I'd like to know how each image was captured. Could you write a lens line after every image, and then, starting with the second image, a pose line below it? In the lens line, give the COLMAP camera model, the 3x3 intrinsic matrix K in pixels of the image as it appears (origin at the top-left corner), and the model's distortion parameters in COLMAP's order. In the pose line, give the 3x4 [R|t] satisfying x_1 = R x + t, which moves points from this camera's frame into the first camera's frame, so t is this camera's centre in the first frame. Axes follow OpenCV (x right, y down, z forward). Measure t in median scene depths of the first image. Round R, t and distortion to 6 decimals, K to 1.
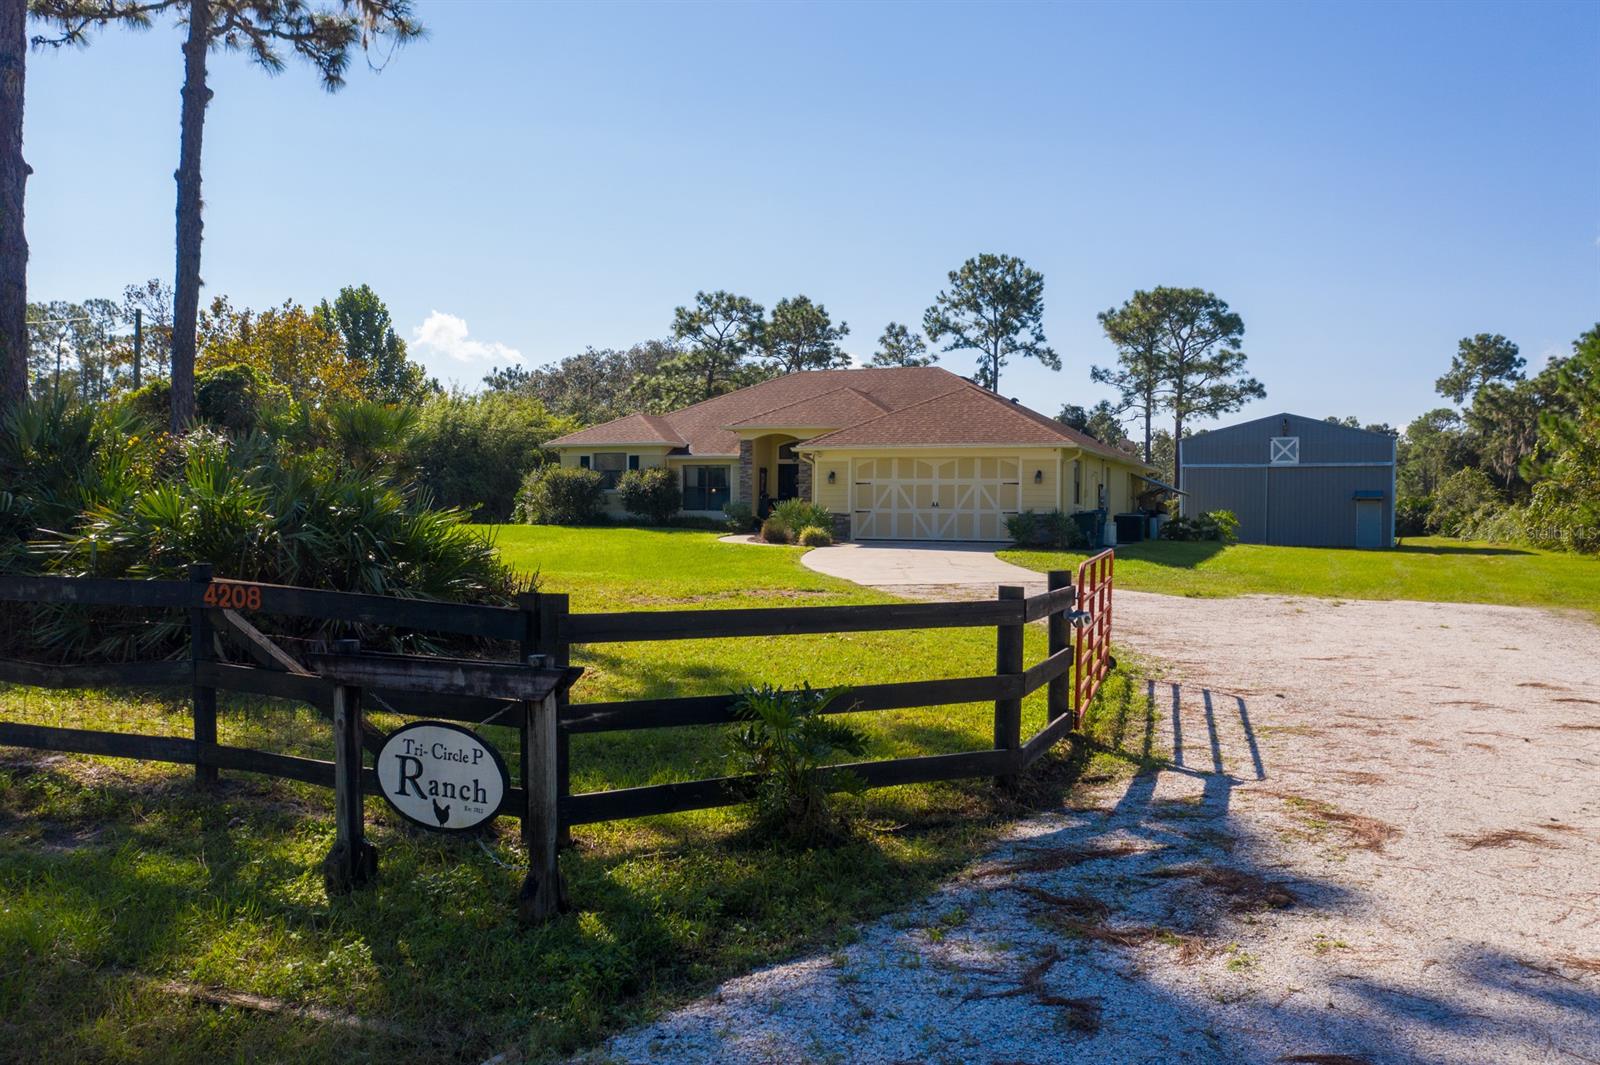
lens RADIAL K [[1259.6, 0, 800.0], [0, 1259.6, 532.5], [0, 0, 1]] dist [0.001264, 0.000671]
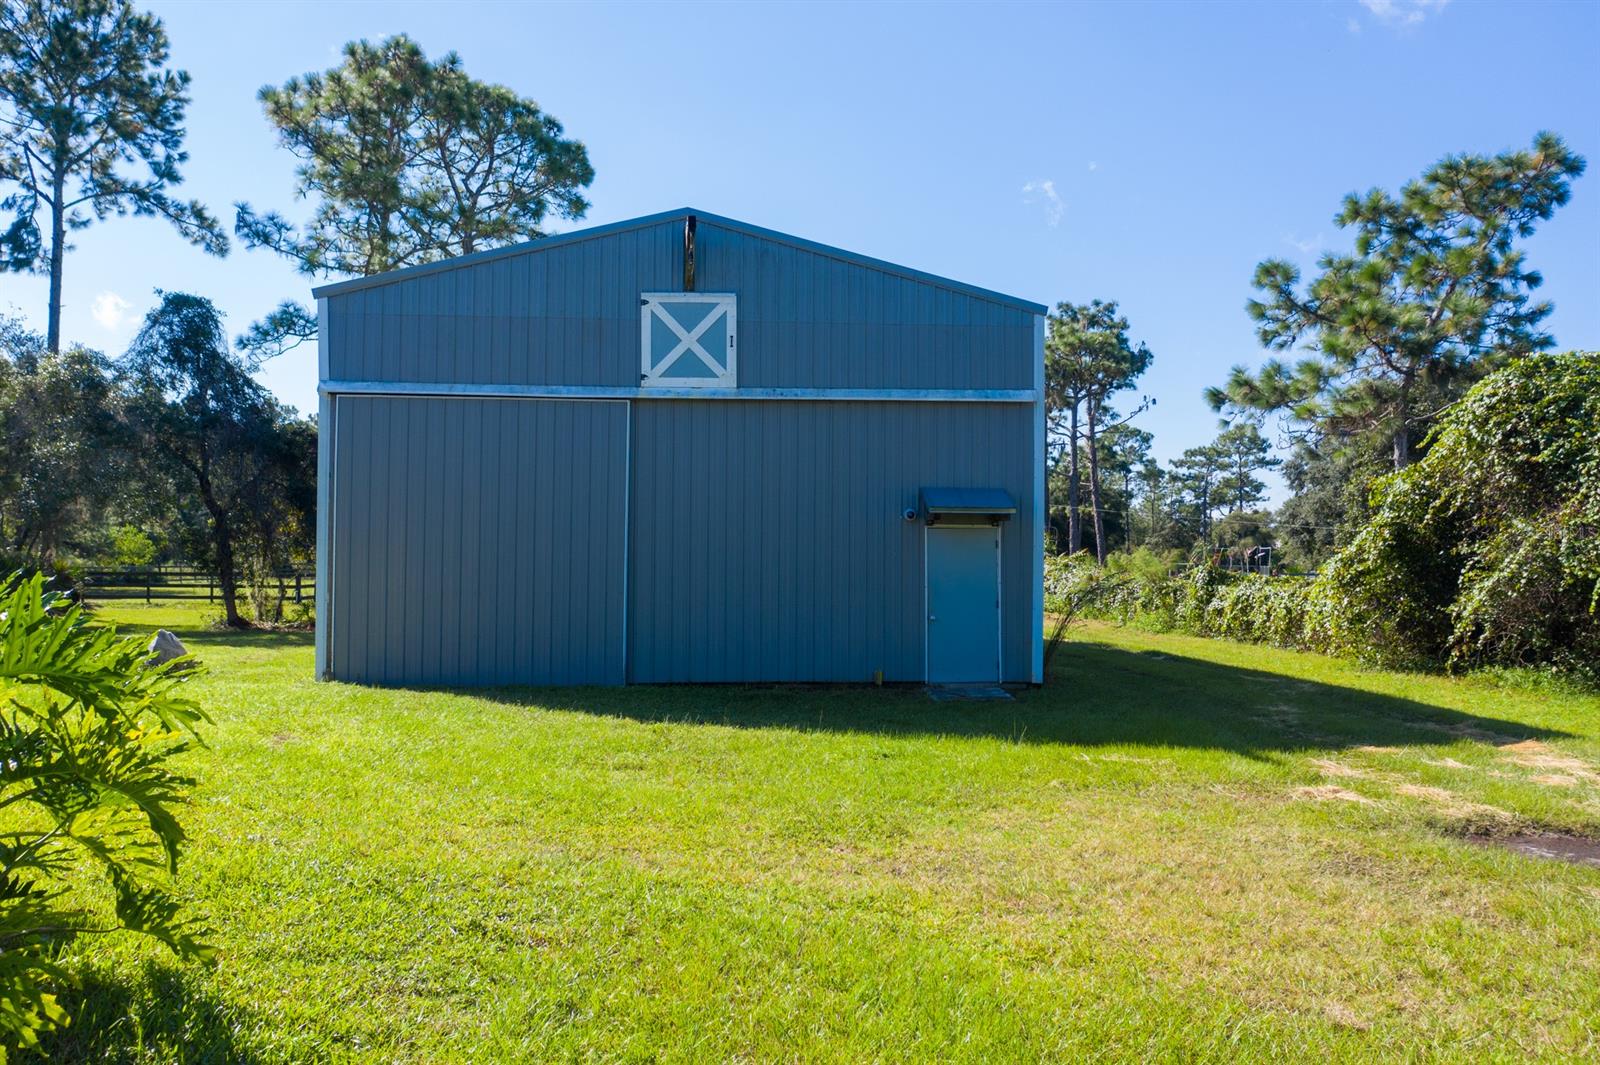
lens RADIAL K [[1287.1, 0, 800.0], [0, 1287.1, 532.5], [0, 0, 1]] dist [0.001146, 0.000071]
pose [[0.890224, 0.006748, 0.455473, 0.203083], [0.007598, 0.999531, -0.029658, -0.010329], [-0.455459, 0.029863, 0.889756, 0.539611]]
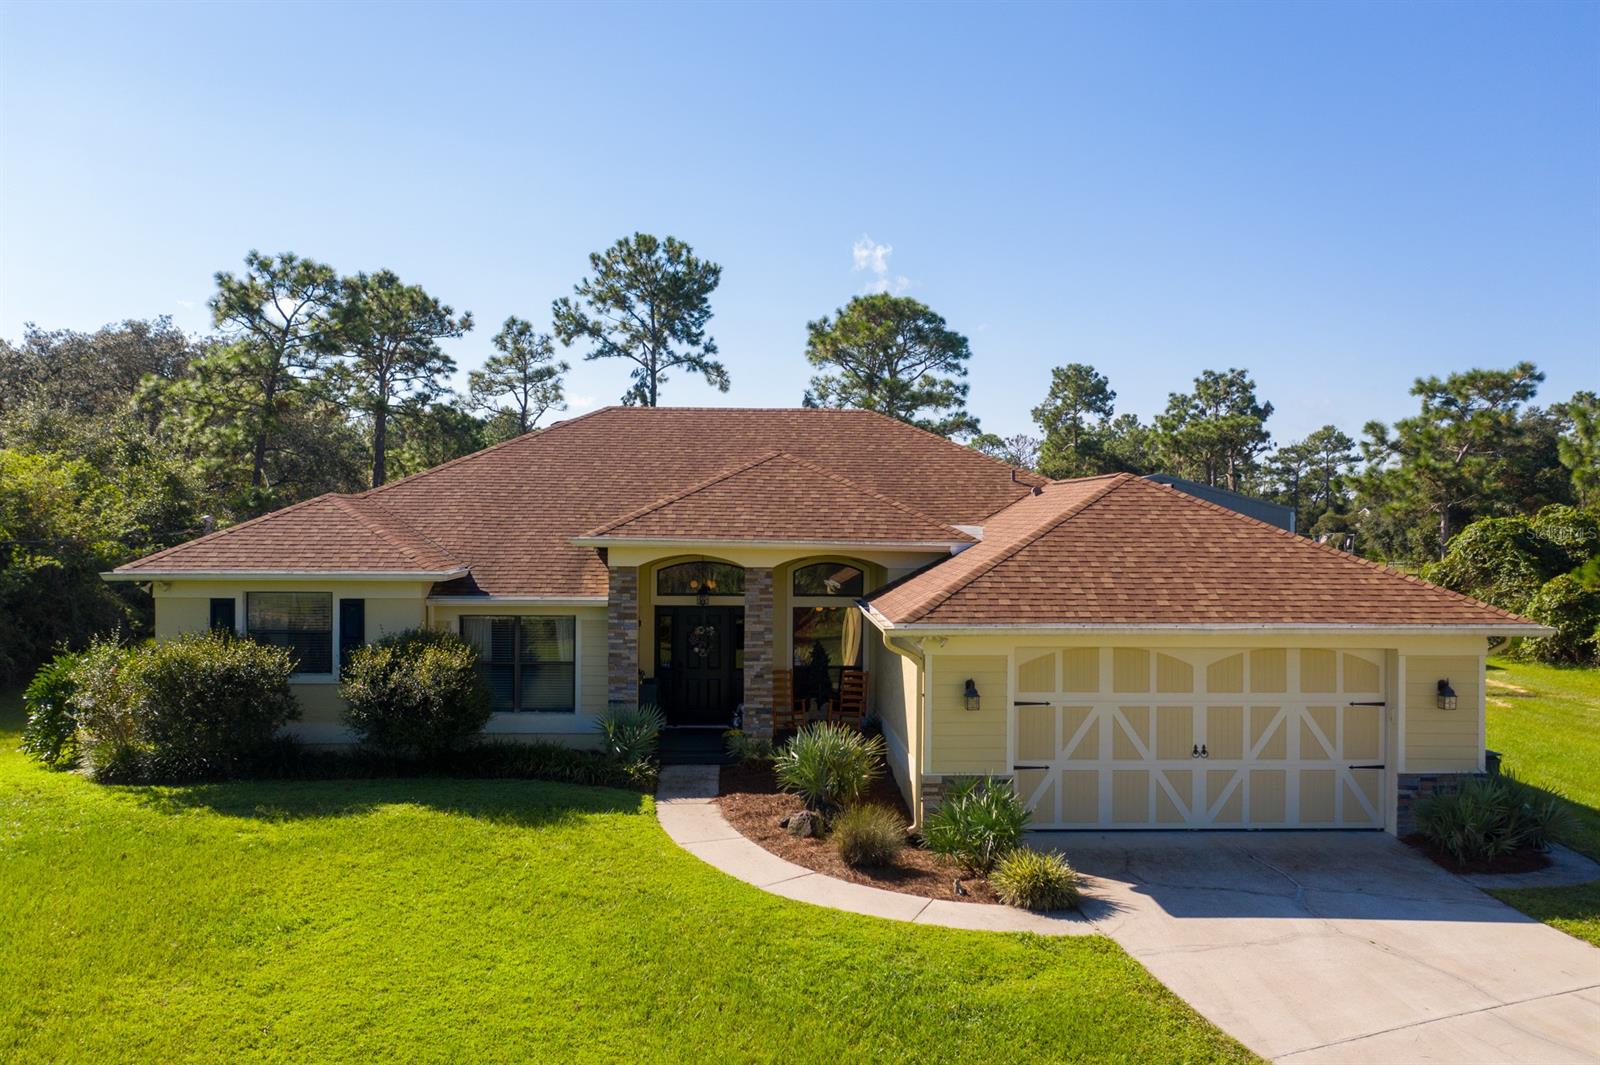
lens RADIAL K [[1287.1, 0, 800.0], [0, 1287.1, 532.5], [0, 0, 1]] dist [0.001146, 0.000071]
pose [[0.911598, -0.006875, 0.411025, -0.094272], [0.007694, 0.999970, -0.000337, -0.044980], [-0.411011, 0.003469, 0.911624, 0.283828]]
